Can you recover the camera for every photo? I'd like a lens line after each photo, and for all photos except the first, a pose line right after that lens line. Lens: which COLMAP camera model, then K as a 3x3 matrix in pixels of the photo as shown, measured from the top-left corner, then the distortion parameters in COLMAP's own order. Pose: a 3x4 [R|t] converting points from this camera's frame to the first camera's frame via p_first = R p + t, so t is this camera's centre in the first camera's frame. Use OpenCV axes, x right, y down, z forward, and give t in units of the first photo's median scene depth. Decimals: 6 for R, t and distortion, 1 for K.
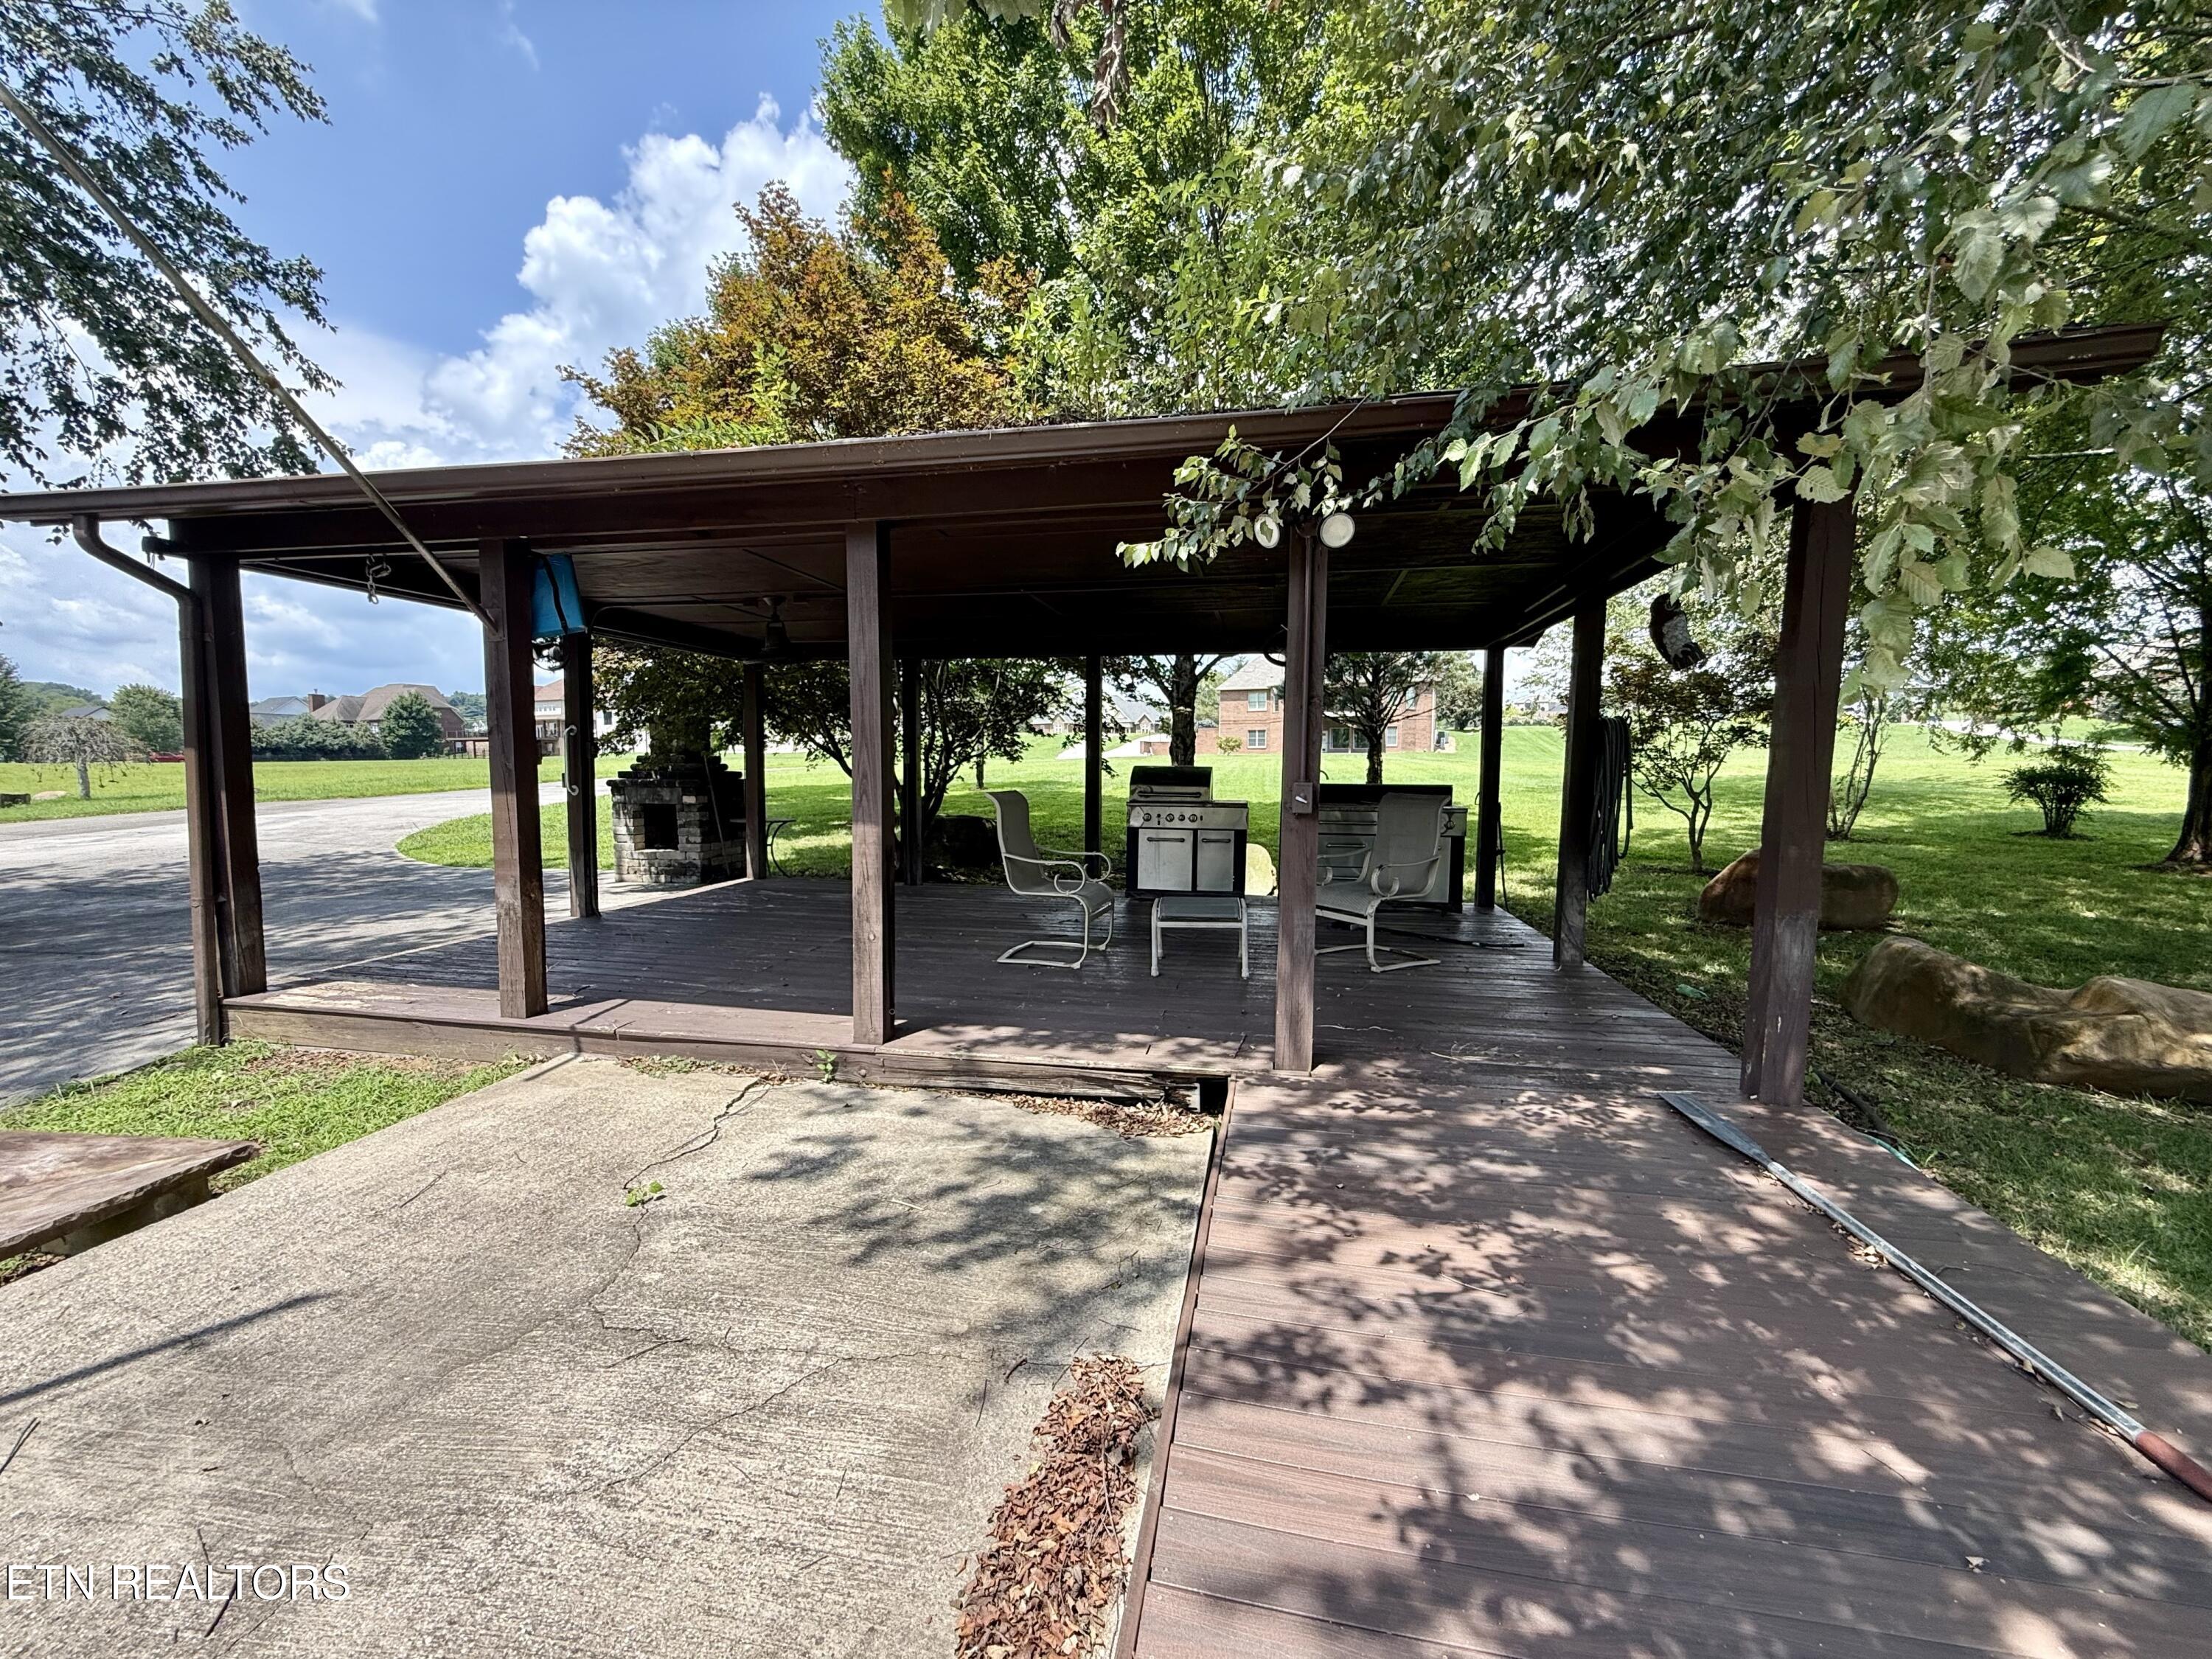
lens RADIAL K [[881.6, 0, 1105.1], [0, 881.6, 832.0], [0, 0, 1]] dist [-0.001918, 0.000146]
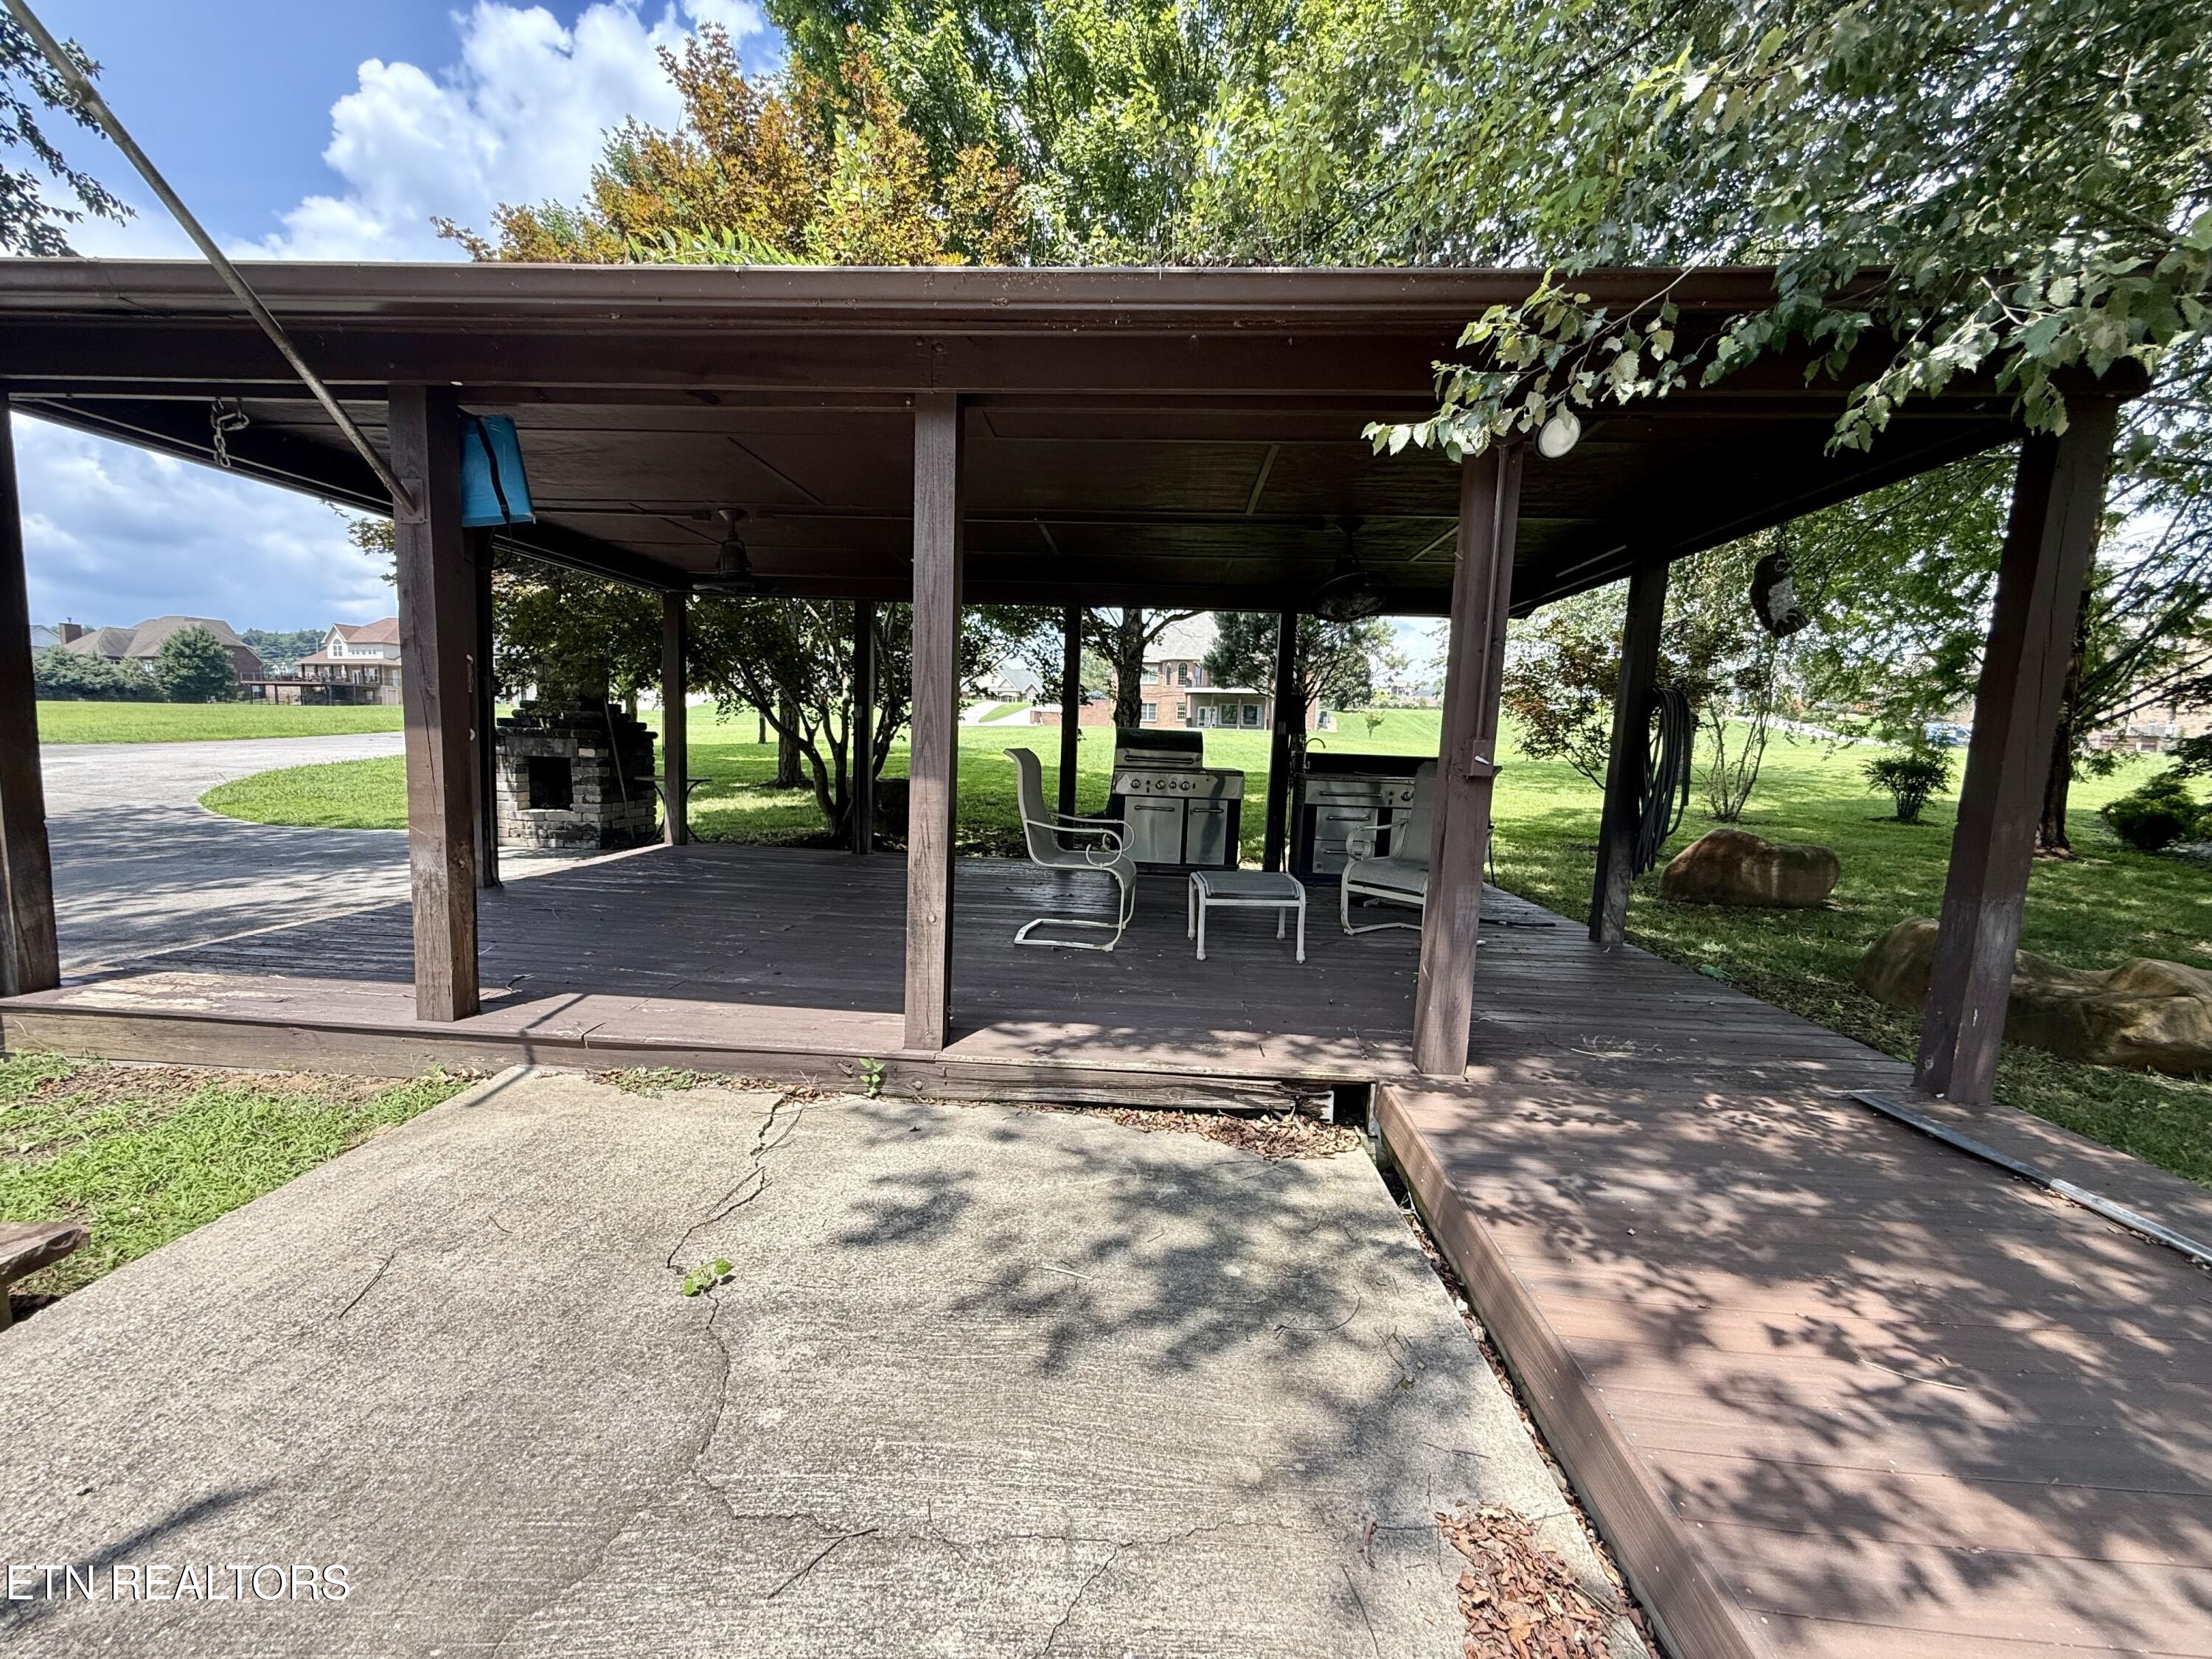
lens RADIAL K [[881.6, 0, 1109.9], [0, 881.6, 831.9], [0, 0, 1]] dist [-0.001918, 0.000146]
pose [[0.990437, 0.015441, 0.137099, -0.214292], [-0.019891, 0.999317, 0.031148, 0.010786], [-0.136524, -0.033577, 0.990068, 0.177256]]
